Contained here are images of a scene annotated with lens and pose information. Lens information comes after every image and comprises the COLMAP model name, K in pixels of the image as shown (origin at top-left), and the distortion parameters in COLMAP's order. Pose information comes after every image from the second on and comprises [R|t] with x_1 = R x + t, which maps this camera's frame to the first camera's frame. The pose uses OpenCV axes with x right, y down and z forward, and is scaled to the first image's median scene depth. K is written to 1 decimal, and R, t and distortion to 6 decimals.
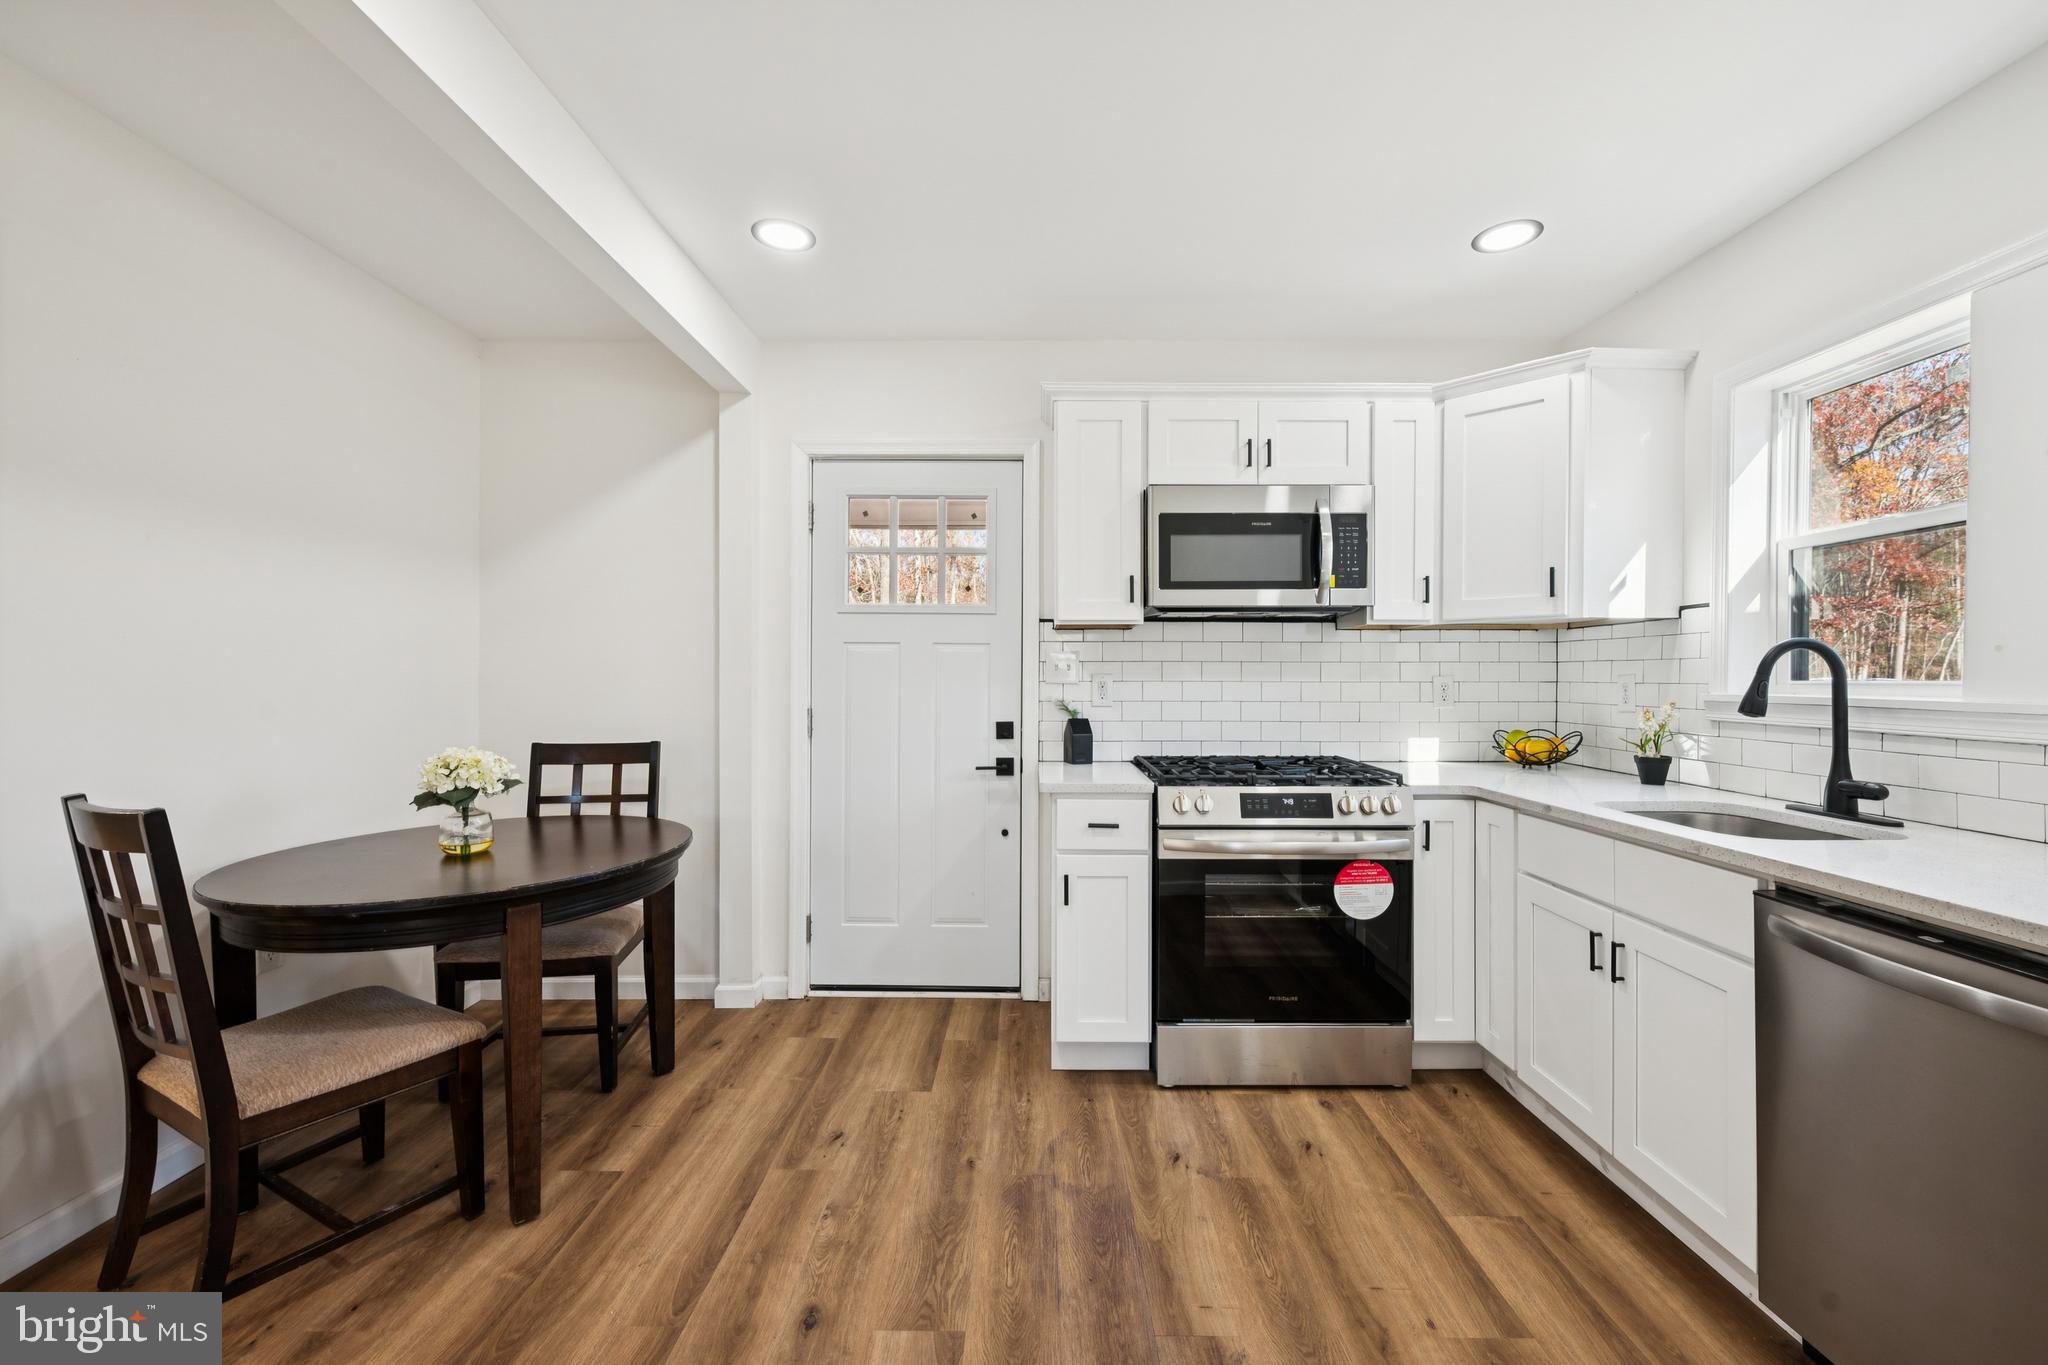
lens RADIAL K [[817.4, 0, 1024.0], [0, 817.4, 682.5], [0, 0, 1]] dist [-0.000636, -0.000150]
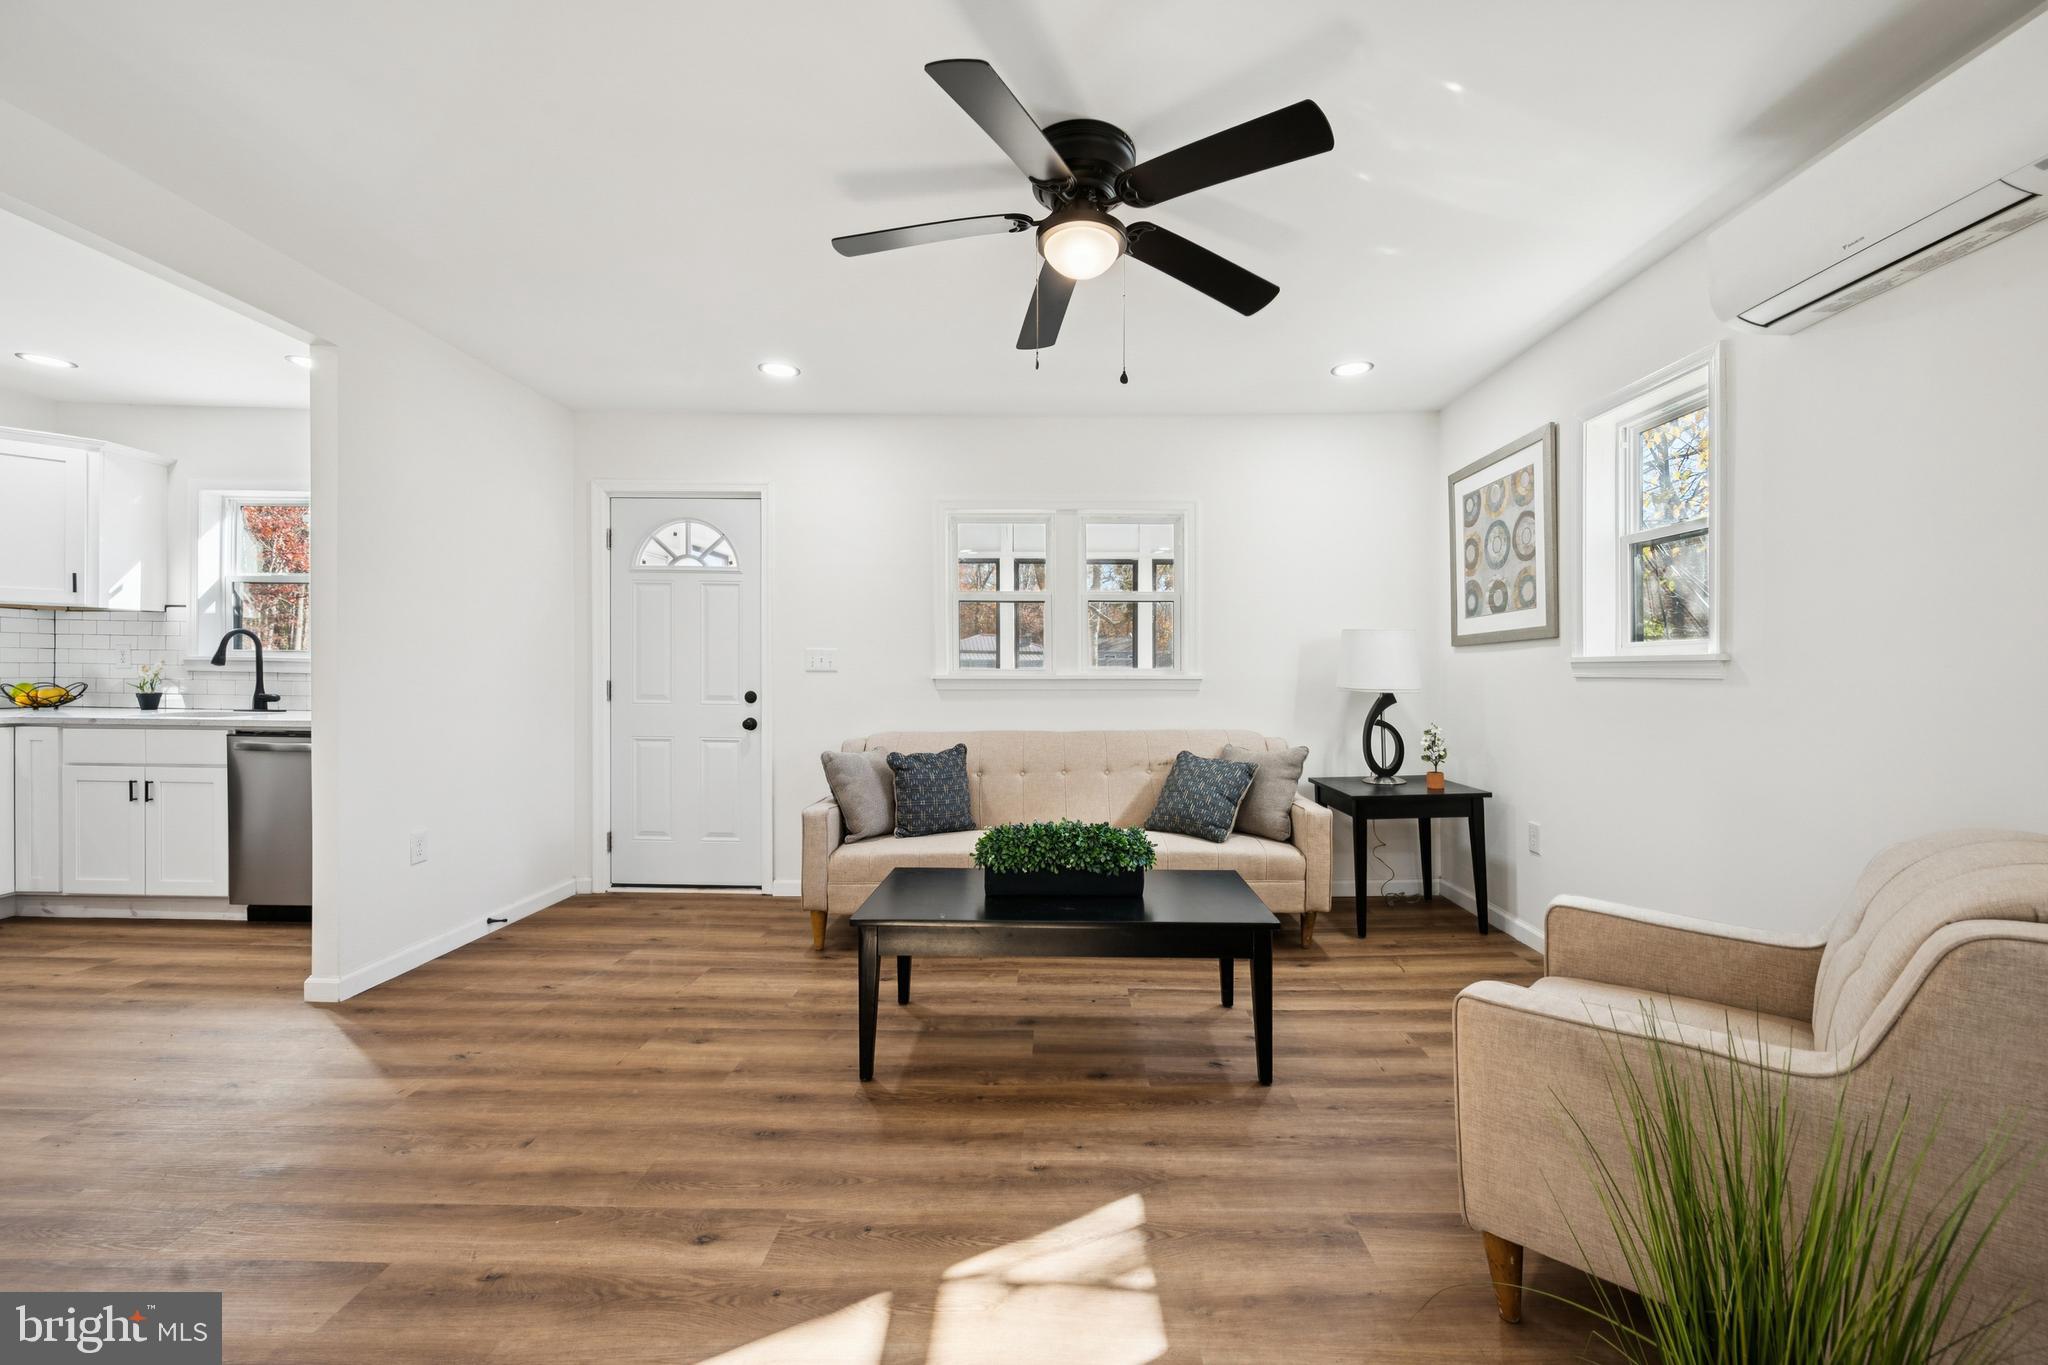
lens RADIAL K [[797.7, 0, 1029.9], [0, 797.7, 677.5], [0, 0, 1]] dist [0.001735, -0.000197]
pose [[0.008903, -0.011929, 0.999889, -0.912759], [-0.008778, 0.999889, 0.012008, 0.023185], [-0.999922, -0.008884, 0.008797, -0.881073]]
